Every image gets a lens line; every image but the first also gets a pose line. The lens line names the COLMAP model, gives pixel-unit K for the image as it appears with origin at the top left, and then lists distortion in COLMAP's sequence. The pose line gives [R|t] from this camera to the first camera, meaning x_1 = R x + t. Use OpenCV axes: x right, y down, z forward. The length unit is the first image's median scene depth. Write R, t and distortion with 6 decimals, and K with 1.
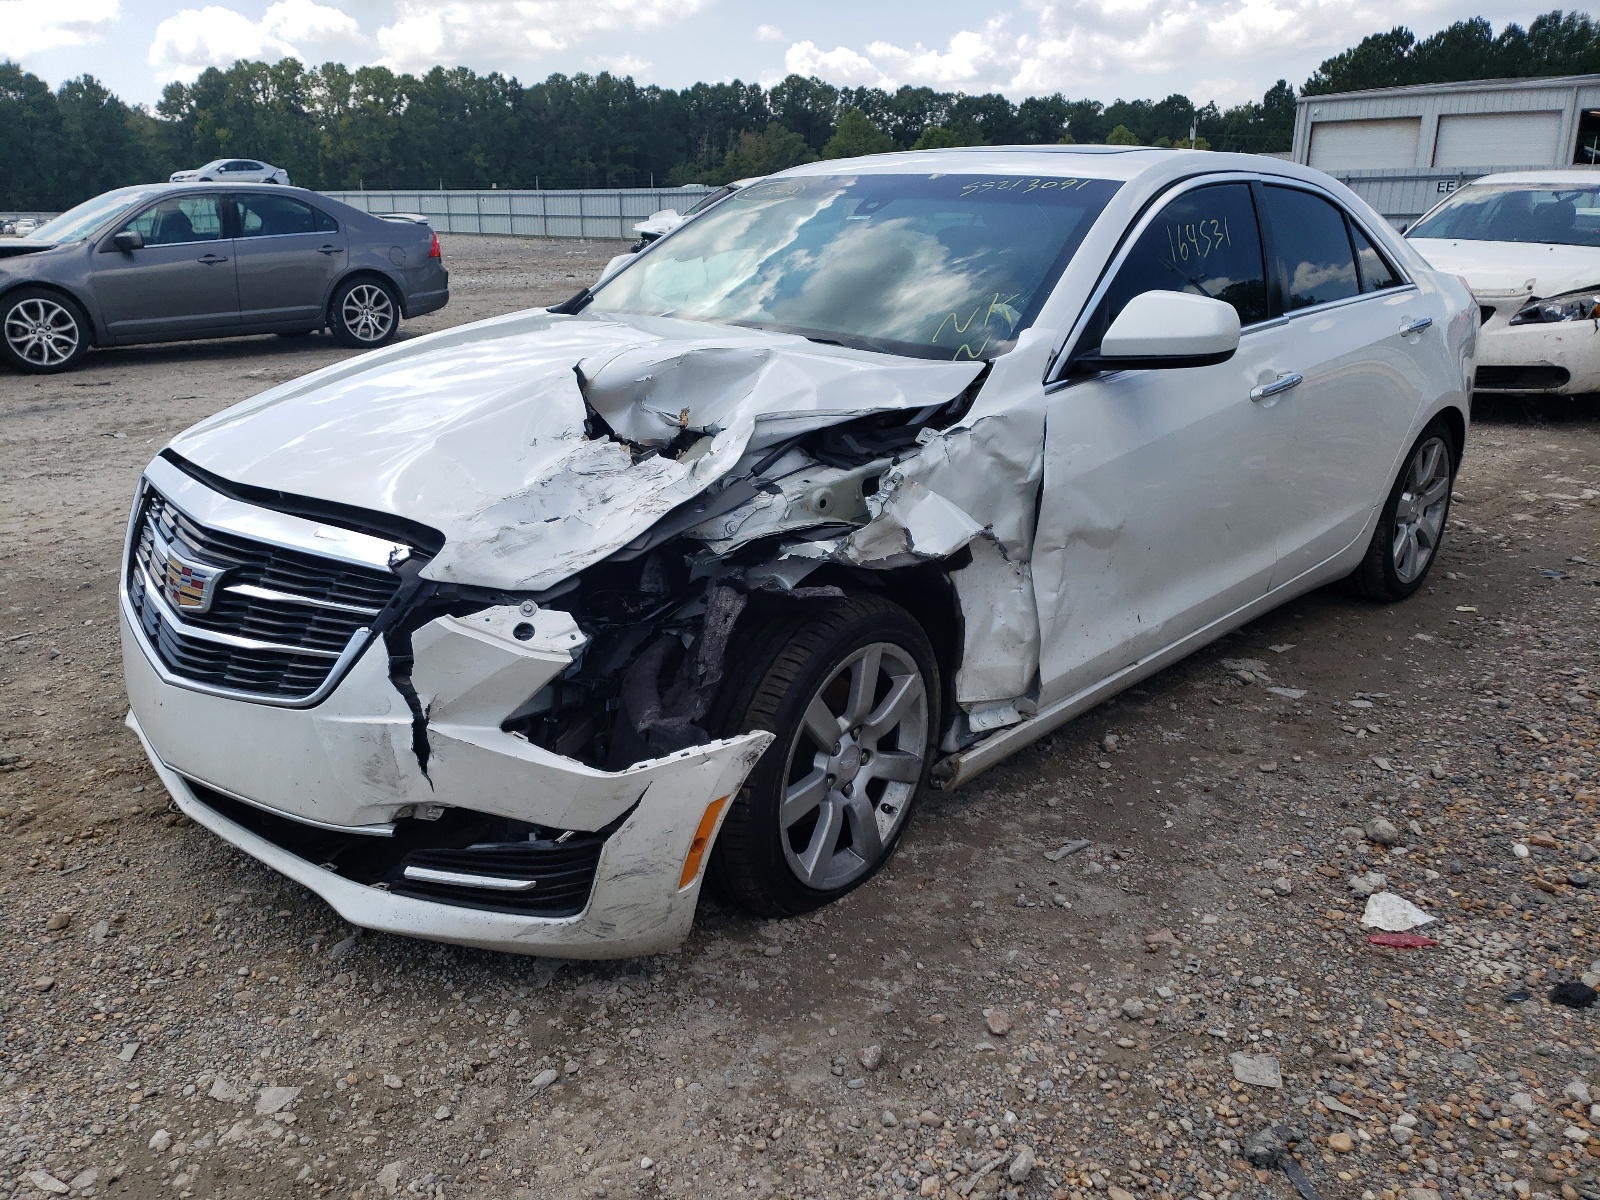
lens RADIAL K [[1208.4, 0, 800.0], [0, 1208.4, 600.0], [0, 0, 1]] dist [0.036184, -0.003268]
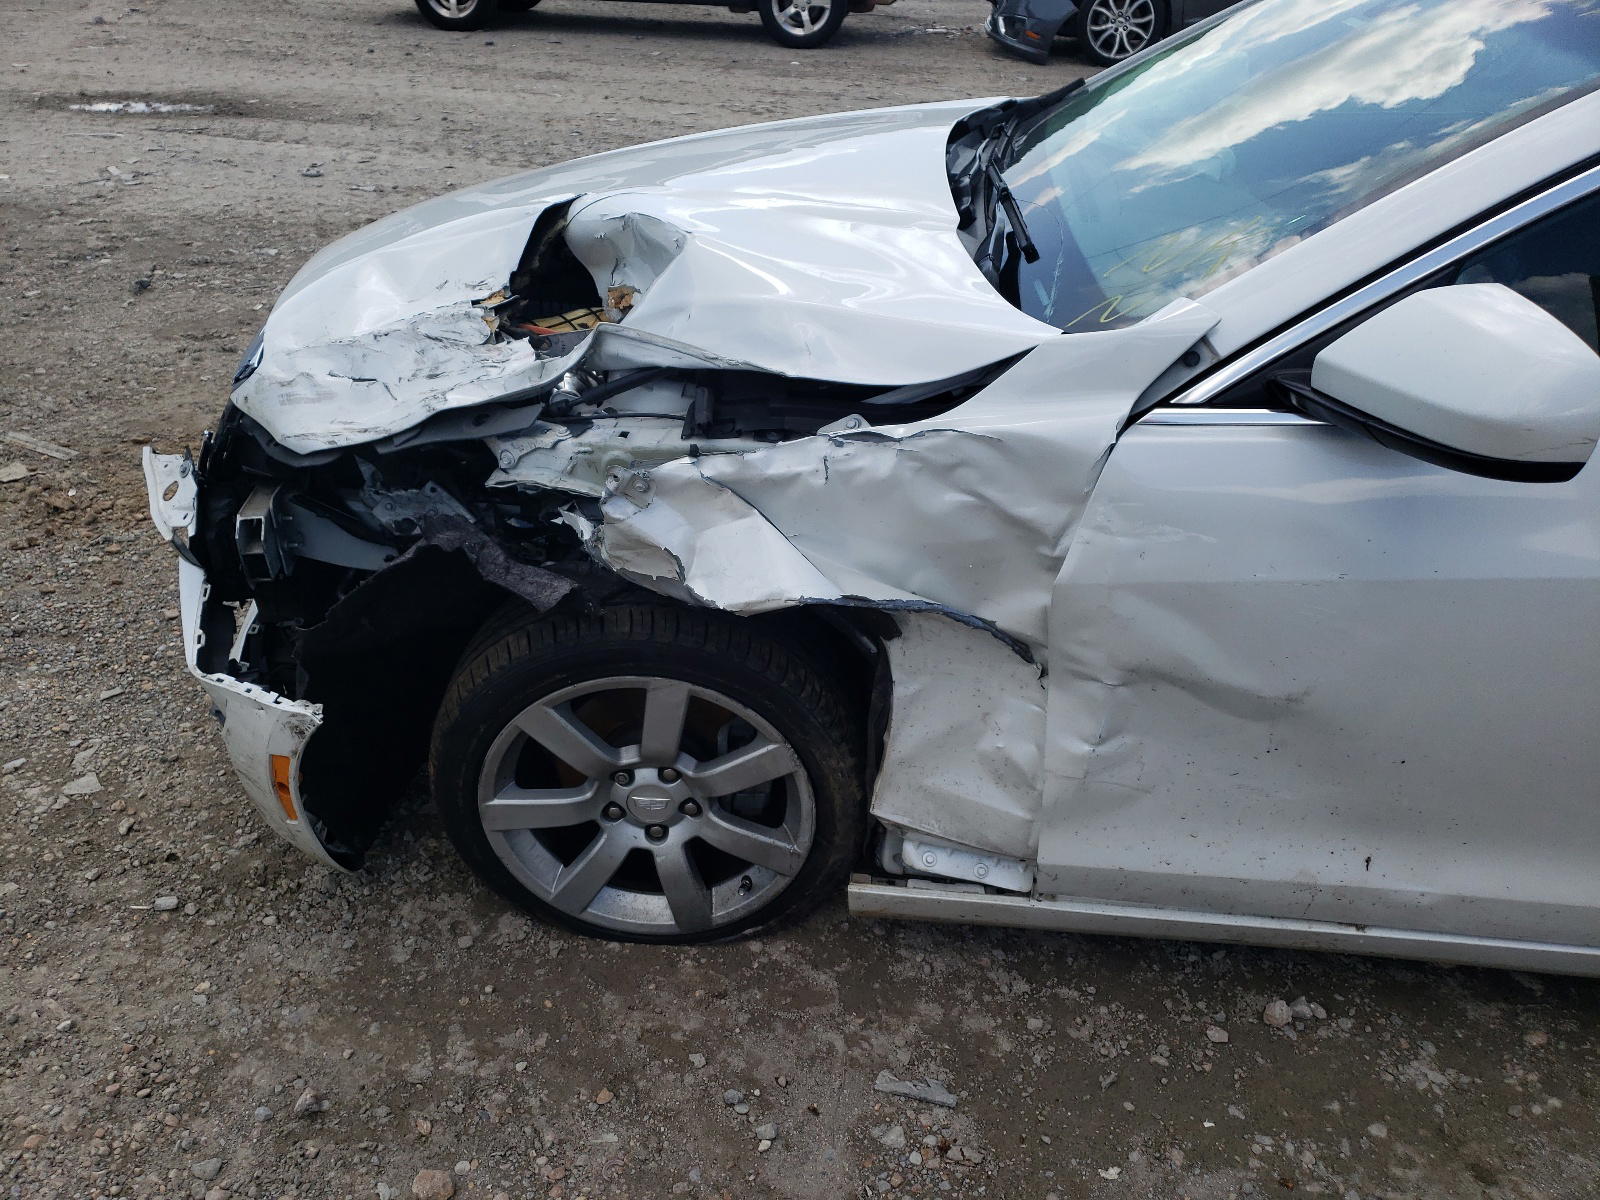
lens RADIAL K [[1288.7, 0, 800.1], [0, 1288.7, 626.6], [0, 0, 1]] dist [-0.039781, 0.093336]
pose [[0.617600, 0.431859, -0.657318, 0.570394], [-0.278697, 0.901697, 0.330560, -0.253873], [0.735458, -0.020961, 0.677246, 0.513958]]
